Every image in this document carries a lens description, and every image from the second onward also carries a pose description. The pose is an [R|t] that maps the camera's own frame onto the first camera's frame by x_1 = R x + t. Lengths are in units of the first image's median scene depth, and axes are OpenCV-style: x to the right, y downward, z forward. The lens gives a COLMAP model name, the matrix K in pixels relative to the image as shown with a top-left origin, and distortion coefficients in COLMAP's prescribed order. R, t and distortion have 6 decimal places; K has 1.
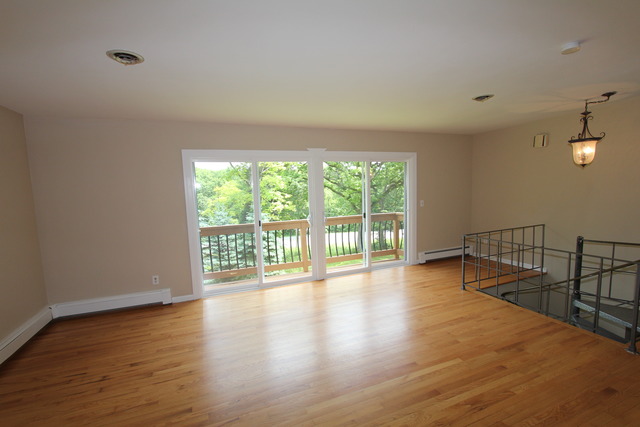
lens RADIAL K [[303.5, 0, 317.2], [0, 303.5, 215.4], [0, 0, 1]] dist [-0.003249, 0.001631]
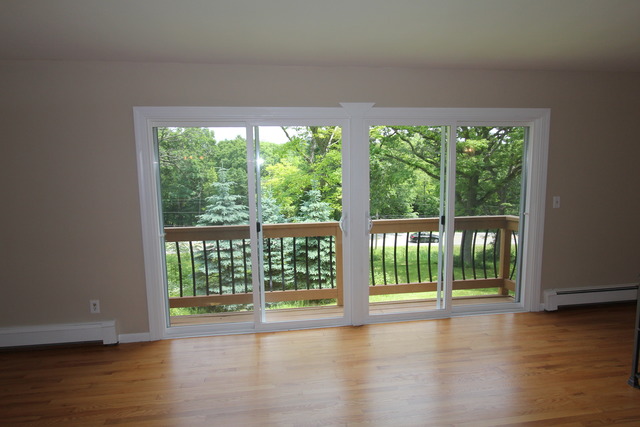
lens RADIAL K [[389.1, 0, 321.0], [0, 389.1, 211.3], [0, 0, 1]] dist [-0.018340, 0.001534]
pose [[0.970825, 0.042110, -0.236062, 0.103923], [-0.036827, 0.998964, 0.026745, -0.026881], [0.236943, -0.017271, 0.971370, 0.232799]]
